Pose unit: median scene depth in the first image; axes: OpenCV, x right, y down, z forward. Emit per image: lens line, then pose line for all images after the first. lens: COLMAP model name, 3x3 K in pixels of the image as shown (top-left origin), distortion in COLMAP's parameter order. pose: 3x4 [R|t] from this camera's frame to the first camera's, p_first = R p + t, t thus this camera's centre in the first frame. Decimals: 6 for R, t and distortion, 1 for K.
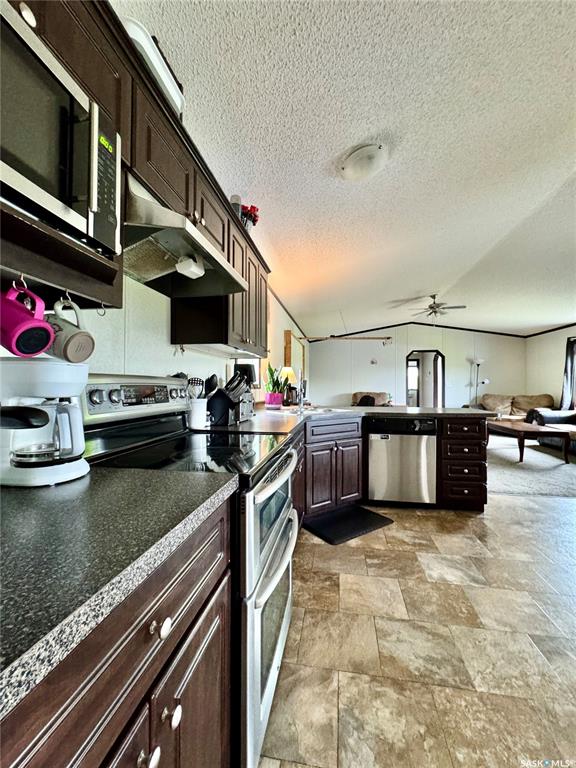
lens RADIAL K [[311.1, 0, 284.1], [0, 311.1, 384.9], [0, 0, 1]] dist [-0.003755, 0.000047]
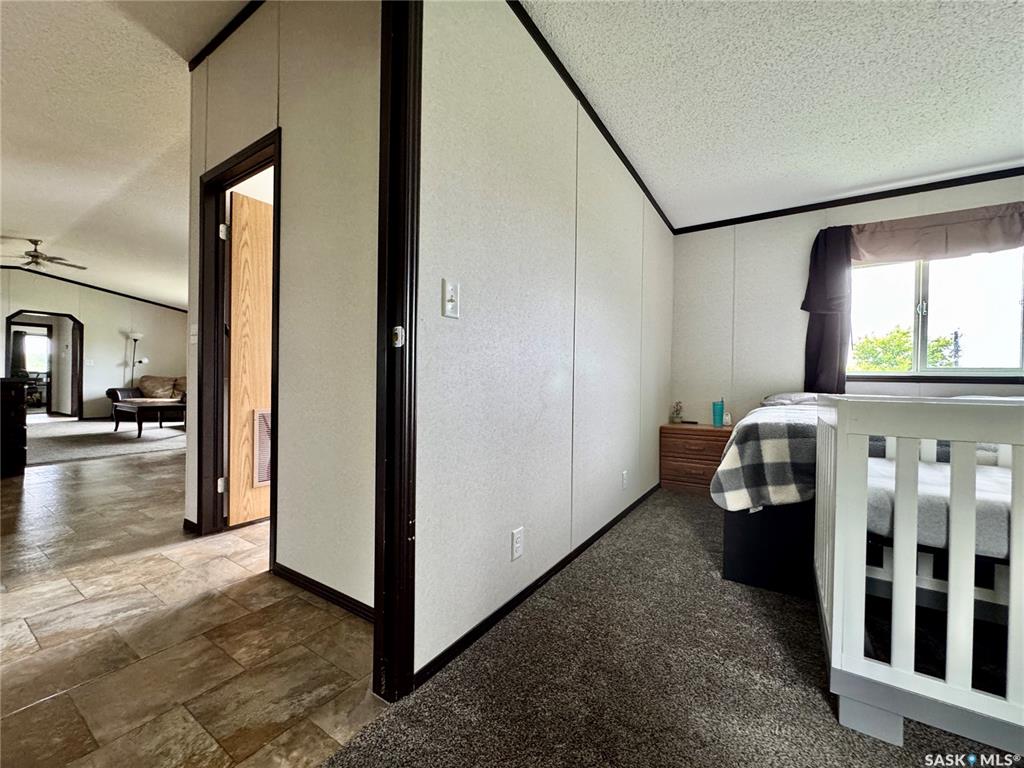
lens RADIAL K [[414.9, 0, 514.7], [0, 414.9, 384.9], [0, 0, 1]] dist [-0.003755, 0.000047]
pose [[0.388490, 0.000042, 0.921453, 0.020437], [-0.019472, 0.999777, 0.008164, 0.098928], [-0.921247, -0.021114, 0.388404, -1.375743]]
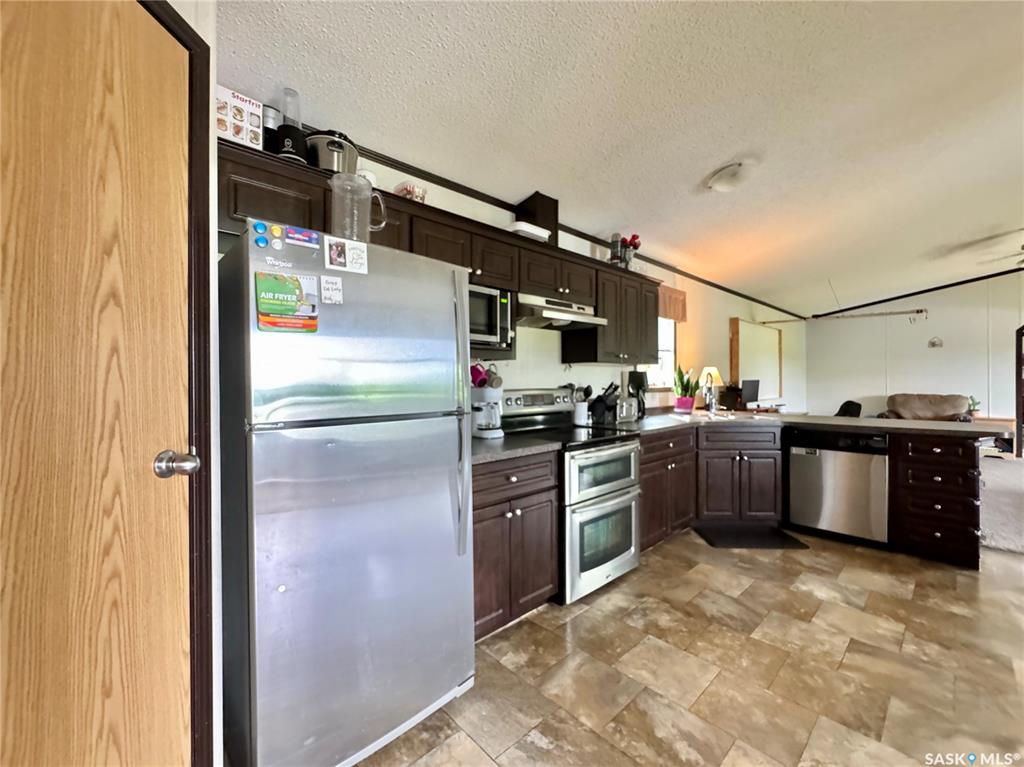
lens RADIAL K [[414.9, 0, 507.6], [0, 414.9, 383.9], [0, 0, 1]] dist [-0.003755, 0.000047]
pose [[0.794894, -0.003365, -0.606738, 0.485744], [0.009629, 0.999929, 0.007070, -0.046069], [0.606671, -0.011462, 0.794870, -0.540630]]
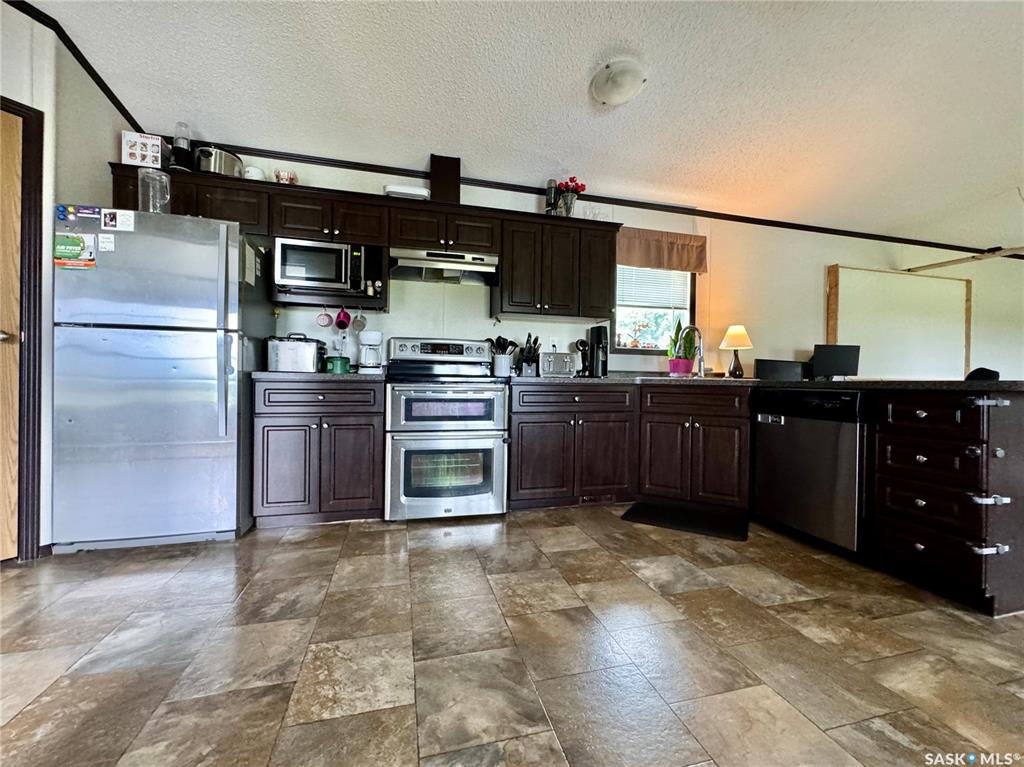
lens RADIAL K [[414.9, 0, 507.6], [0, 414.9, 380.7], [0, 0, 1]] dist [-0.003755, 0.000047]
pose [[0.419365, 0.008419, -0.907779, 1.178451], [-0.010557, 0.999935, 0.004397, 0.125458], [0.907756, 0.007739, 0.419426, 0.218878]]
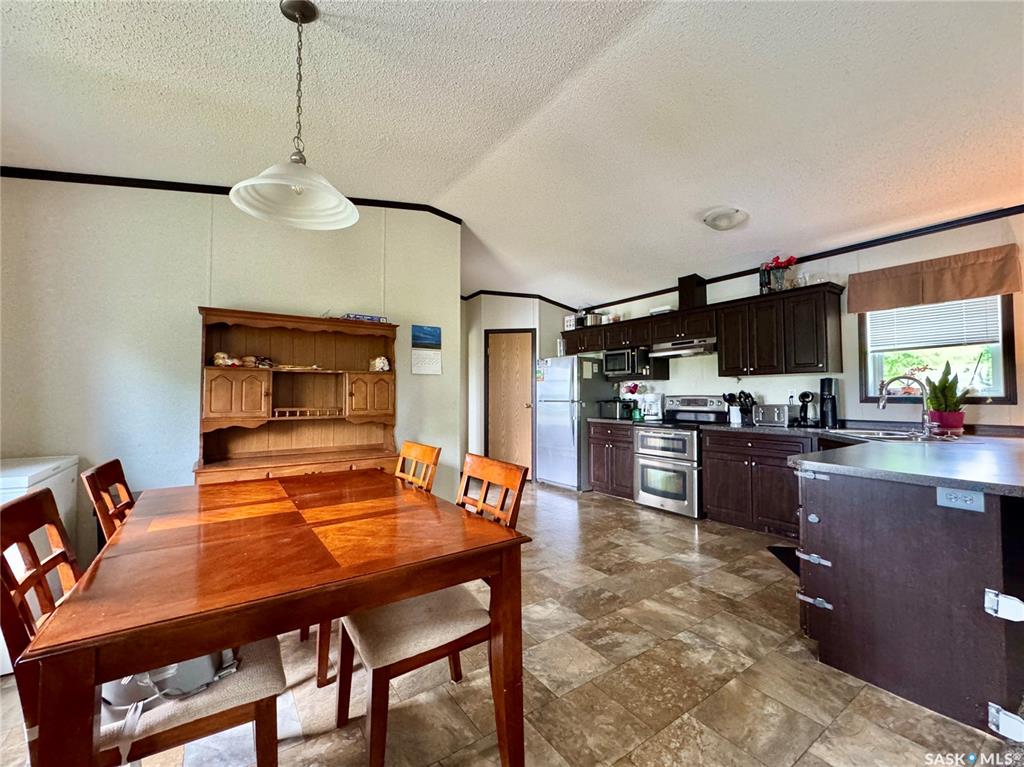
lens RADIAL K [[414.9, 0, 520.6], [0, 414.9, 383.9], [0, 0, 1]] dist [-0.003755, 0.000047]
pose [[-0.701584, -0.023647, -0.712194, 1.933202], [0.002864, 0.999348, -0.036003, -0.002616], [0.712581, -0.027299, -0.701059, 1.519545]]
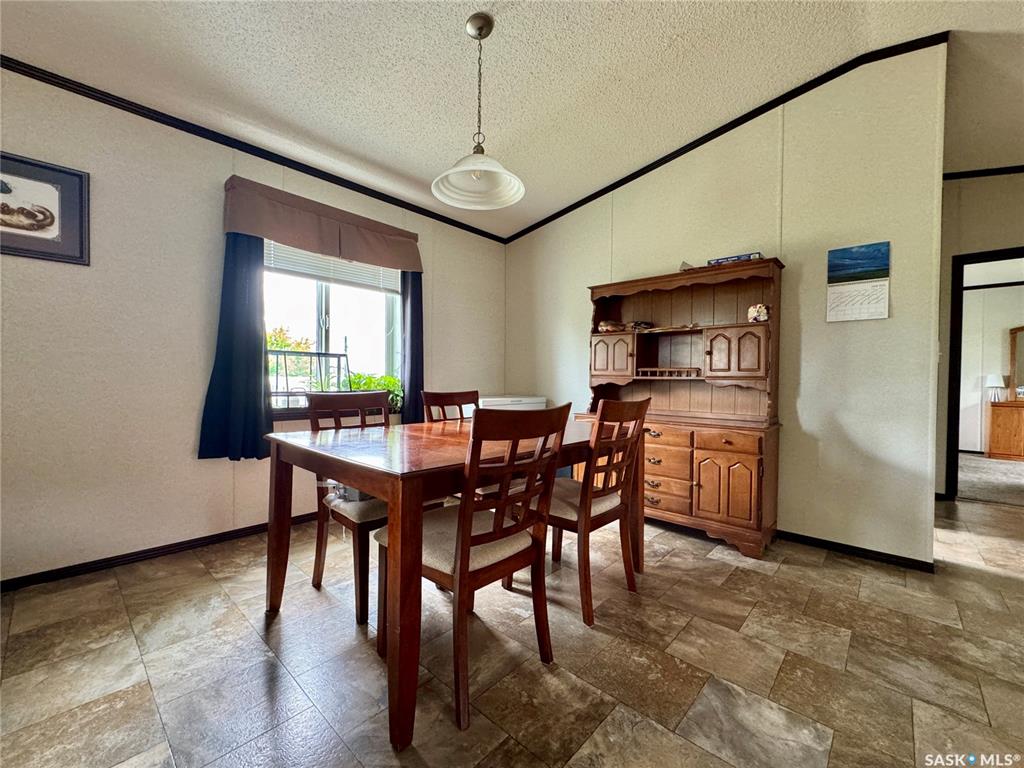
lens RADIAL K [[414.9, 0, 511.8], [0, 414.9, 382.2], [0, 0, 1]] dist [-0.003755, 0.000047]
pose [[-0.843477, -0.012081, 0.537030, 0.481146], [-0.013688, 0.999906, 0.000995, 0.071180], [-0.536992, -0.006512, -0.843562, 1.603826]]
